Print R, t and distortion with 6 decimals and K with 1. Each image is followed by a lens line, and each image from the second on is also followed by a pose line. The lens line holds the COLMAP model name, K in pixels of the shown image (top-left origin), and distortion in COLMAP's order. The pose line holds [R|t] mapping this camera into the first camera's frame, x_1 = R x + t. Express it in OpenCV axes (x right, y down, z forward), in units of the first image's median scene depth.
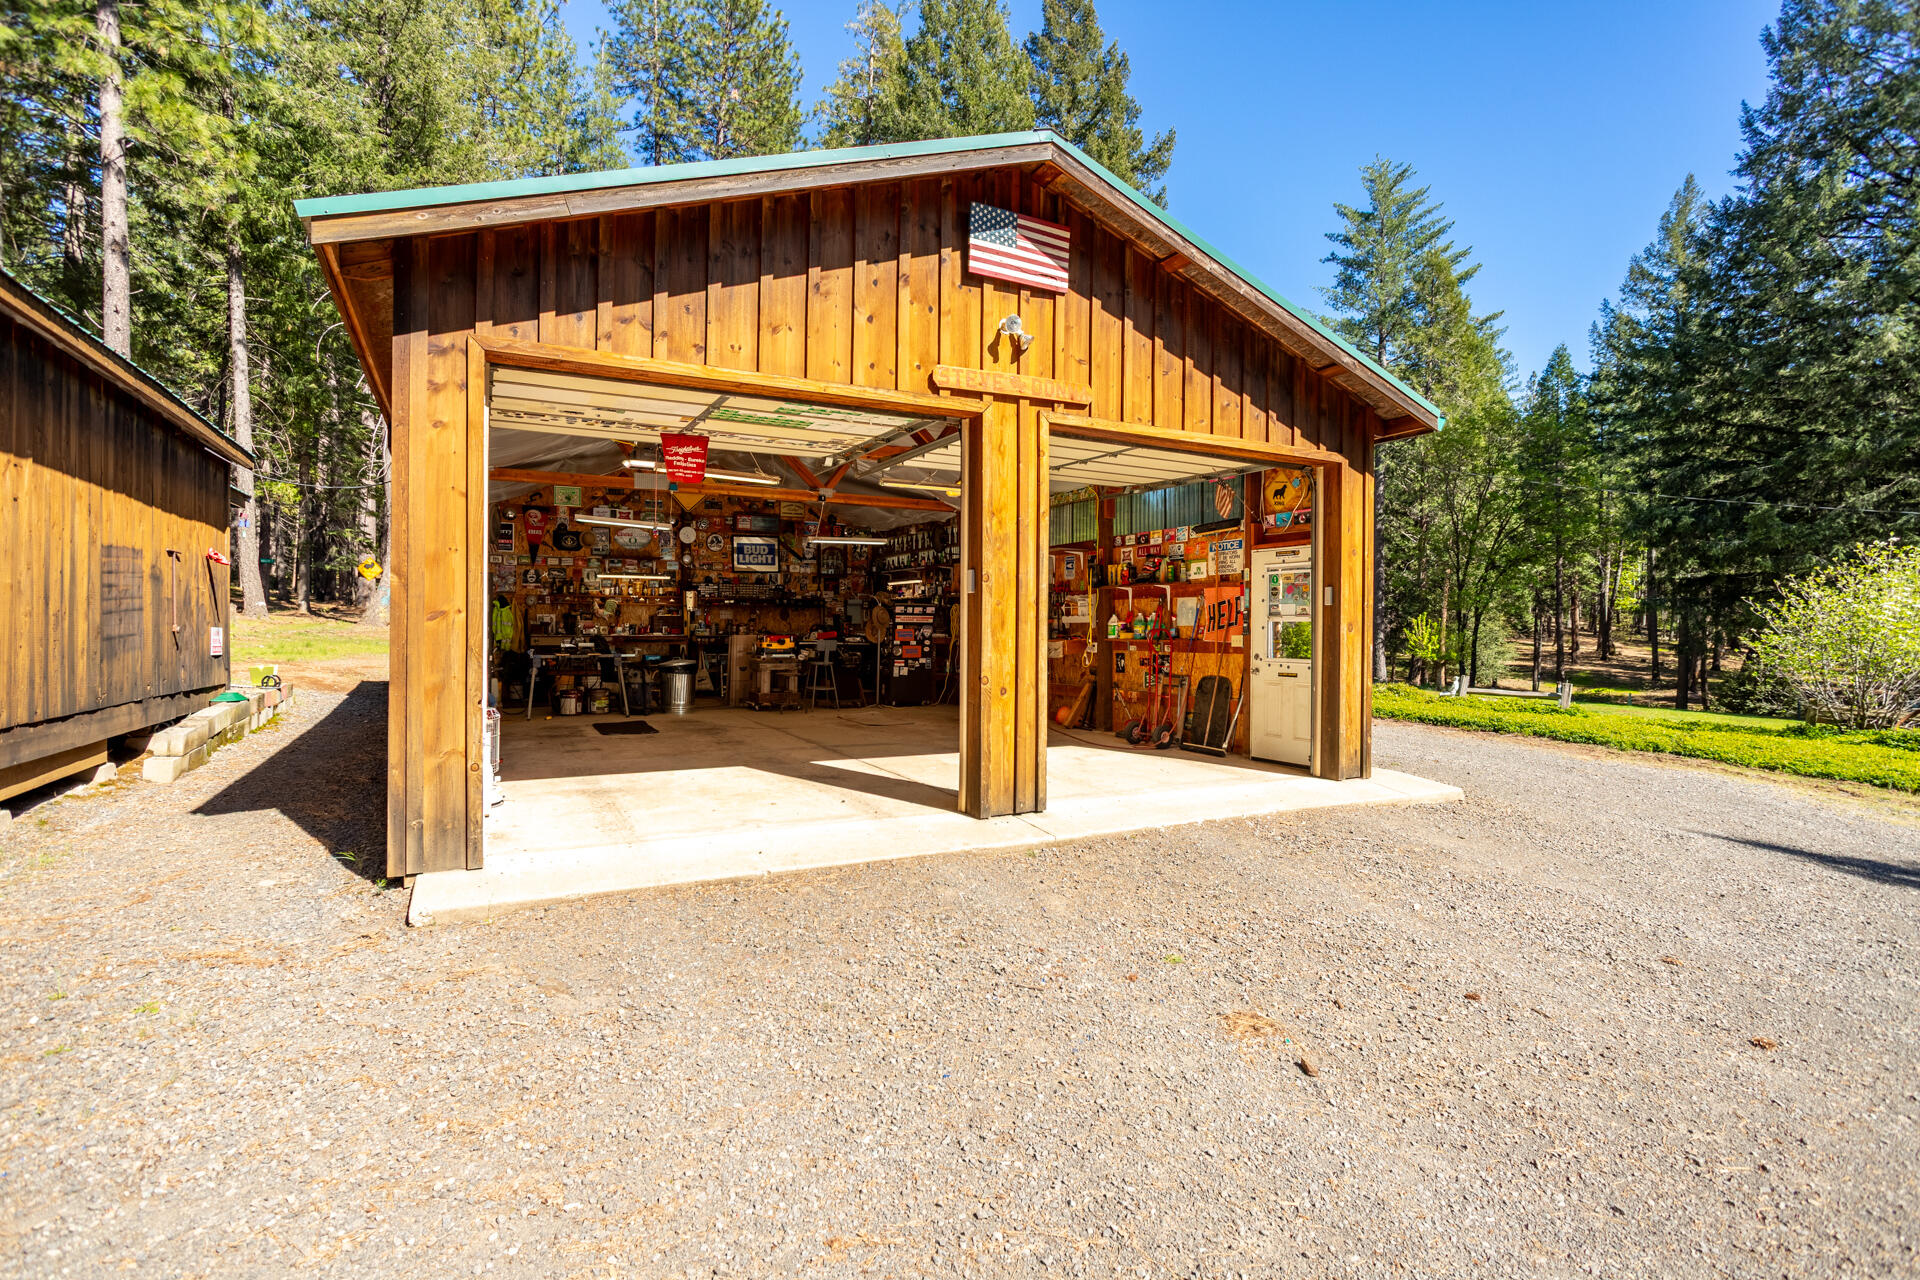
lens RADIAL K [[925.5, 0, 964.3], [0, 925.5, 629.1], [0, 0, 1]] dist [-0.022569, 0.018987]
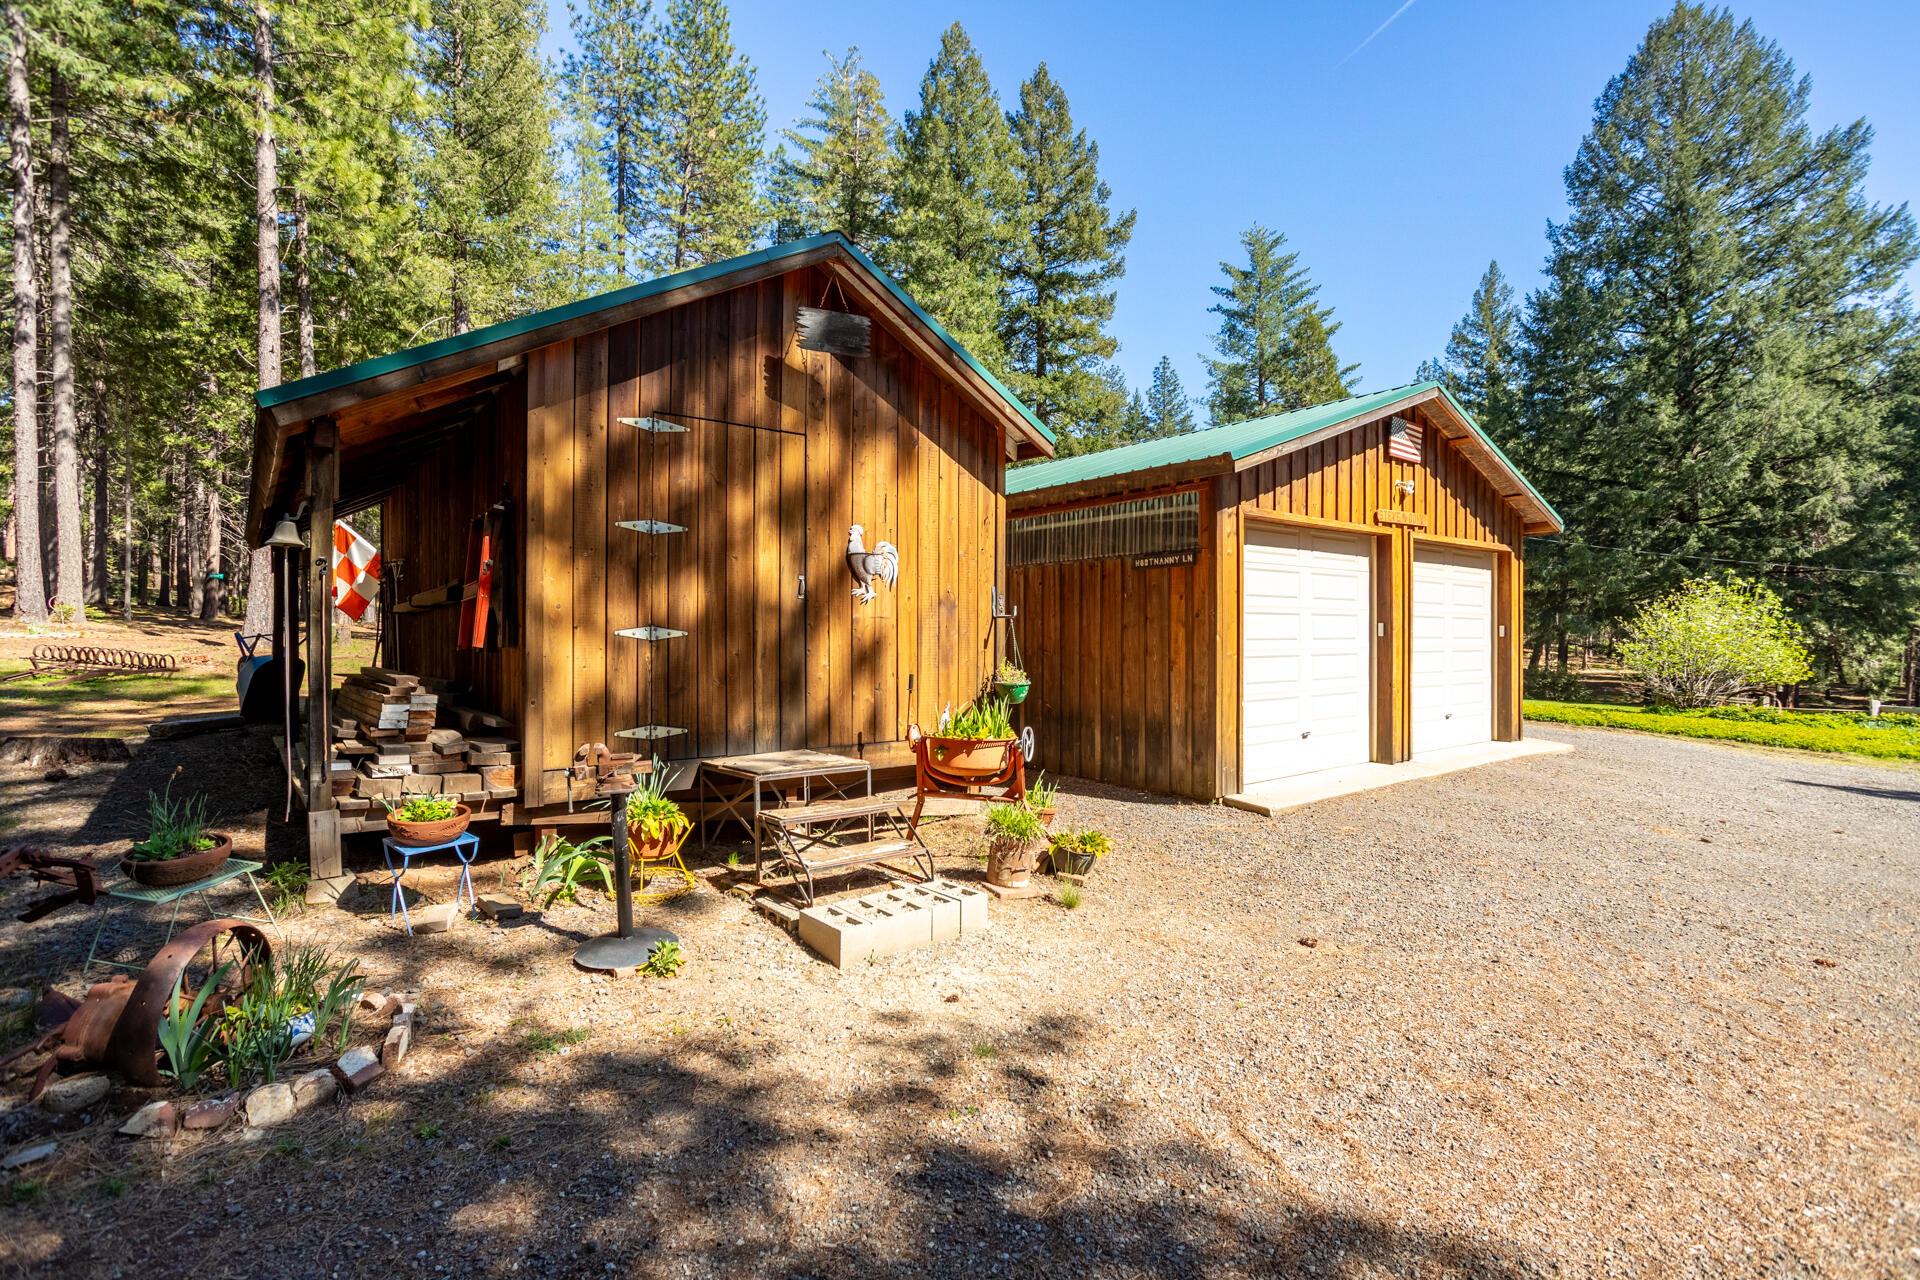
lens RADIAL K [[925.5, 0, 964.3], [0, 925.5, 629.1], [0, 0, 1]] dist [-0.022569, 0.018987]
pose [[0.983161, -0.007100, 0.182601, -0.180782], [0.007675, 0.999968, -0.002442, -0.009164], [-0.182578, 0.003803, 0.983184, -0.094467]]
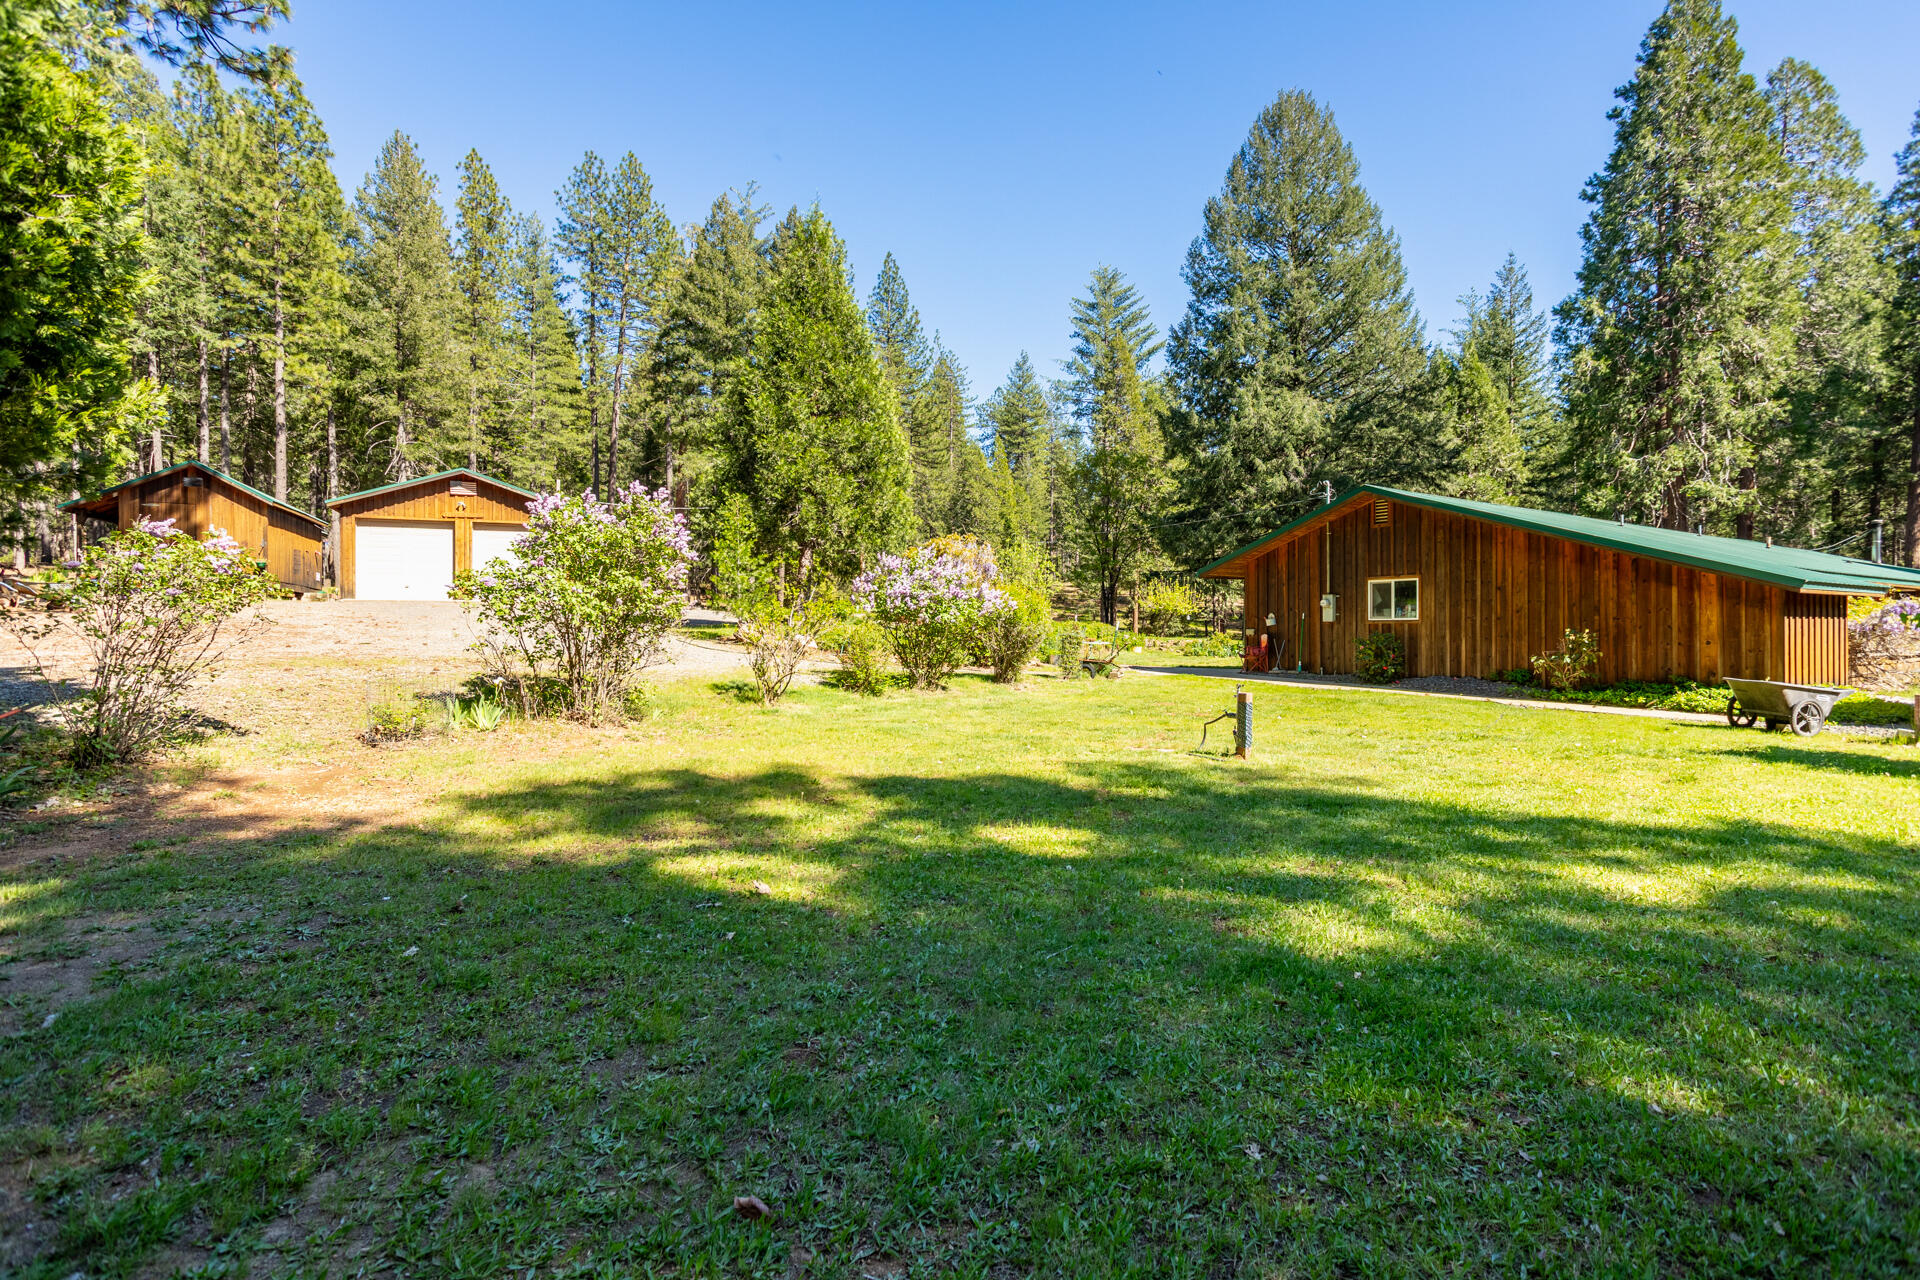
lens RADIAL K [[925.5, 0, 964.3], [0, 925.5, 629.1], [0, 0, 1]] dist [-0.022569, 0.018987]
pose [[0.996709, -0.006240, -0.080826, 0.514337], [0.006311, 0.999980, 0.000626, 0.060729], [0.080820, -0.001134, 0.996728, -0.614199]]
